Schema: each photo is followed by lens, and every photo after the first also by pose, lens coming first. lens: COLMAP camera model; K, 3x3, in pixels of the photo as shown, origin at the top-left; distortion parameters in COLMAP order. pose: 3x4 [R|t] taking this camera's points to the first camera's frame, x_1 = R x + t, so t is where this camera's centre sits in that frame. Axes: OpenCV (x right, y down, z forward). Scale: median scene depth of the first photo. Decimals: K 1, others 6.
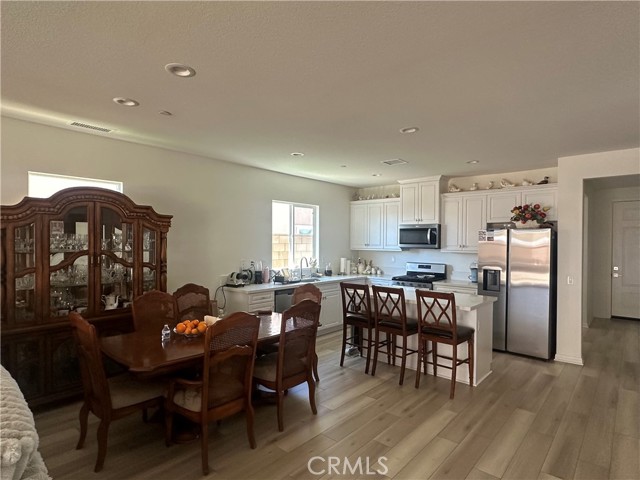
lens RADIAL K [[355.4, 0, 320.0], [0, 355.4, 240.0], [0, 0, 1]] dist [0.001046, 0.000139]
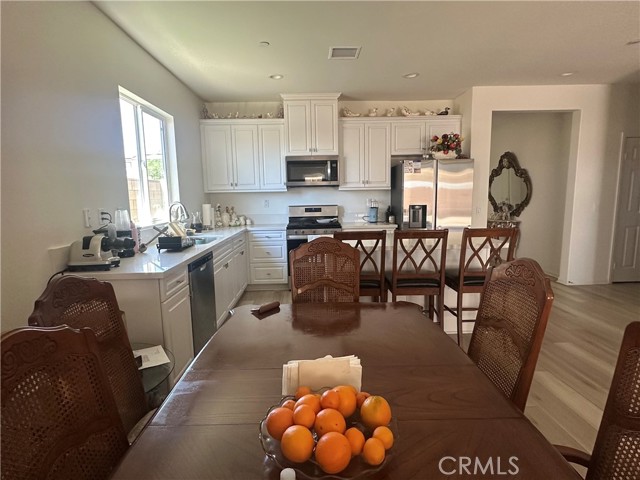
lens RADIAL K [[355.4, 0, 320.0], [0, 355.4, 240.0], [0, 0, 1]] dist [0.001046, 0.000139]
pose [[0.730075, -0.108742, 0.674660, -0.272026], [0.022434, 0.990540, 0.135379, 0.036496], [-0.682999, -0.083701, 0.725608, 0.418315]]
